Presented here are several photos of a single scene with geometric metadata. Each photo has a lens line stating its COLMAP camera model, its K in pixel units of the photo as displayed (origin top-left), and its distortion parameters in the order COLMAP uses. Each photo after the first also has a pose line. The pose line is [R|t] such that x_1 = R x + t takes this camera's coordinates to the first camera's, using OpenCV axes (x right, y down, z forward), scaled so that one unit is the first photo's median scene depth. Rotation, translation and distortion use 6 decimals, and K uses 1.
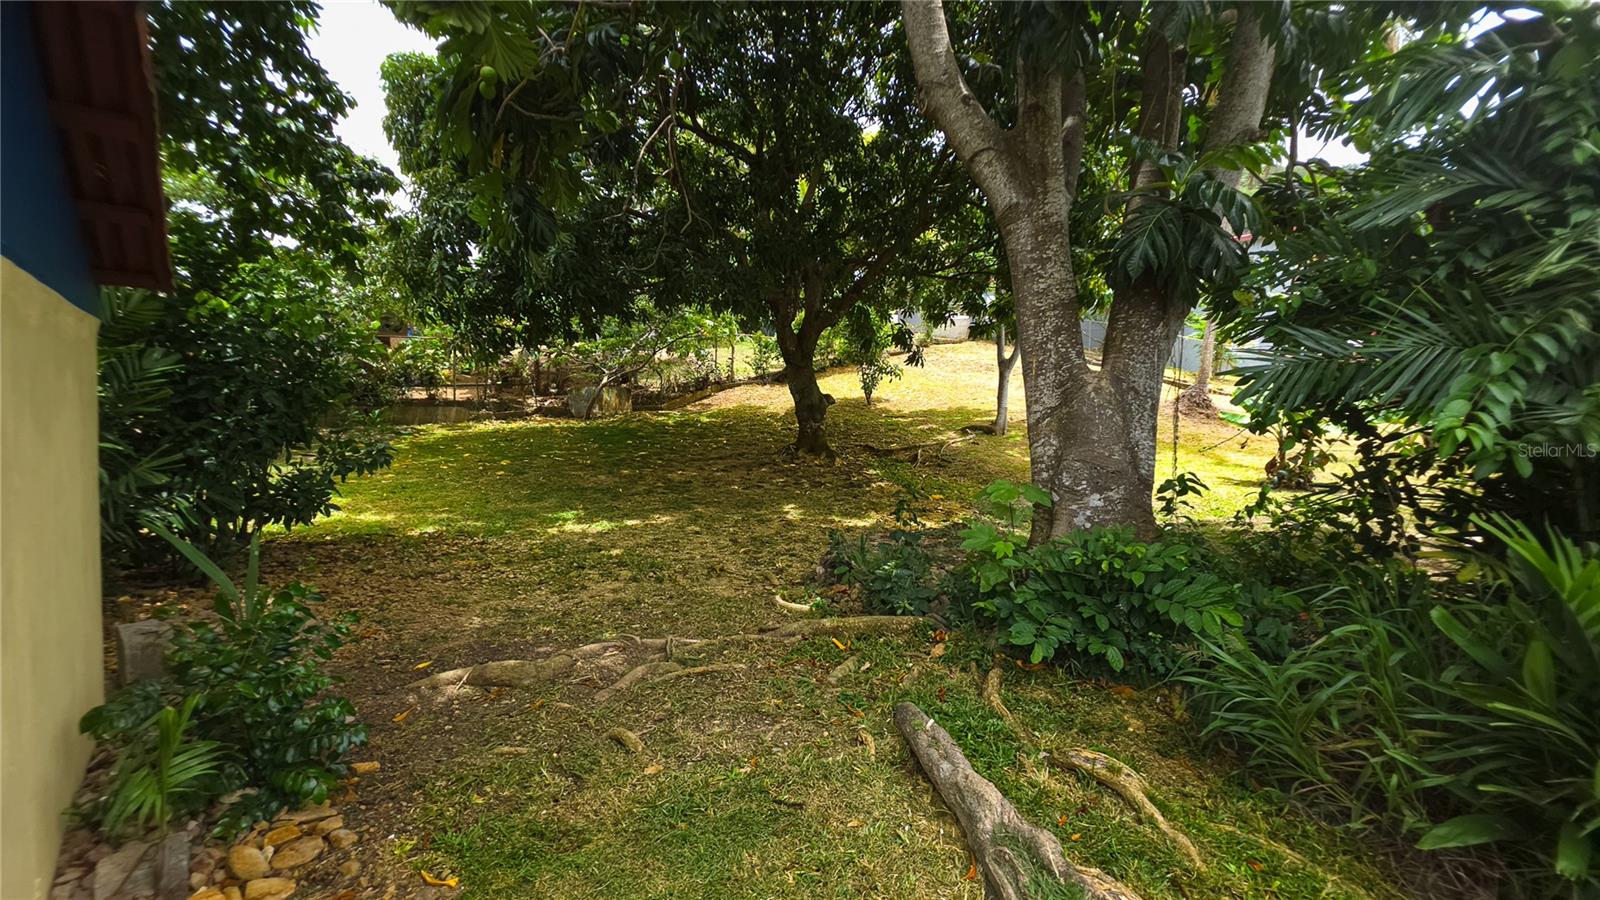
lens RADIAL K [[634.8, 0, 804.9], [0, 634.8, 442.5], [0, 0, 1]] dist [-0.002067, -0.000552]
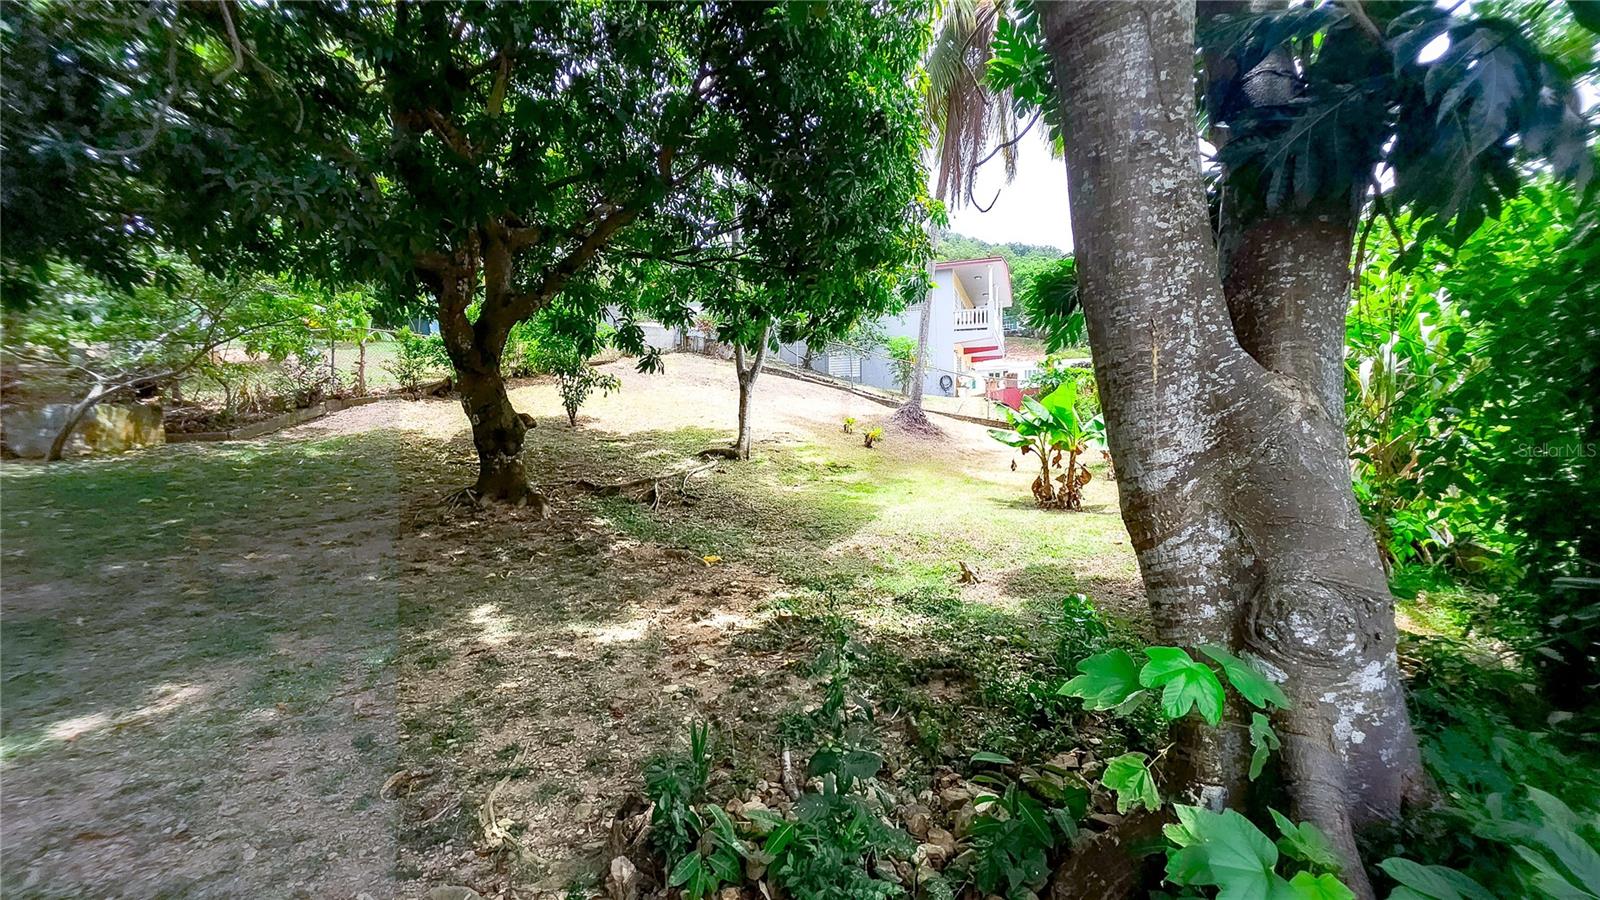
lens RADIAL K [[634.8, 0, 804.9], [0, 634.8, 442.5], [0, 0, 1]] dist [-0.002067, -0.000552]
pose [[0.882262, -0.030155, 0.469791, -0.019664], [0.041216, 0.999062, -0.013274, -0.020517], [-0.468950, 0.031074, 0.882678, 0.216623]]
